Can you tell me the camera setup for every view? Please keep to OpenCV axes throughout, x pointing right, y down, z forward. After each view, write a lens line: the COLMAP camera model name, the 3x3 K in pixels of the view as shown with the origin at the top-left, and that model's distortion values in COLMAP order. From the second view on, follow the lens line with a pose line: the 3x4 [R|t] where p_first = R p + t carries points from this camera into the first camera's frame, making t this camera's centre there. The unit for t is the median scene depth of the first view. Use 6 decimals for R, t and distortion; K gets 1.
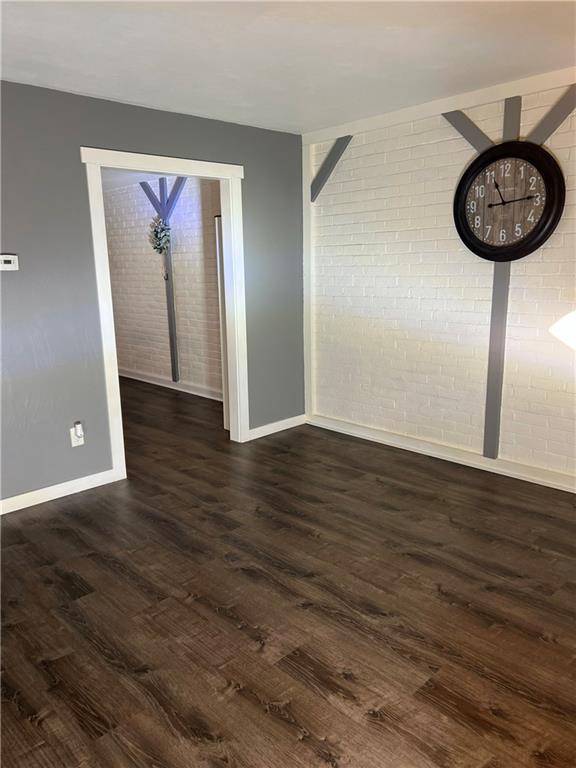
lens RADIAL K [[575.5, 0, 284.7], [0, 575.5, 385.7], [0, 0, 1]] dist [0.067162, -0.057404]
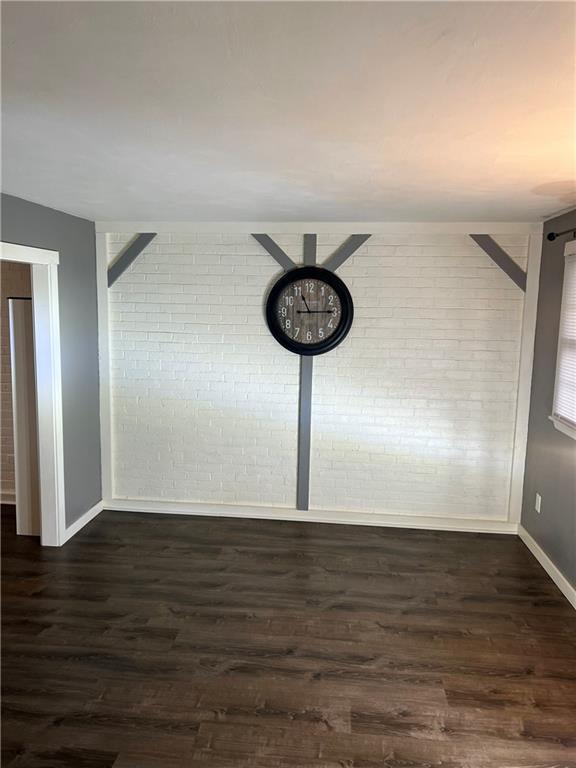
lens RADIAL K [[575.5, 0, 284.7], [0, 575.5, 385.7], [0, 0, 1]] dist [0.067162, -0.057404]
pose [[0.763277, -0.055210, 0.643708, -0.496938], [0.098525, 0.994635, -0.031518, -0.114796], [-0.638515, 0.087478, 0.764622, 0.070115]]
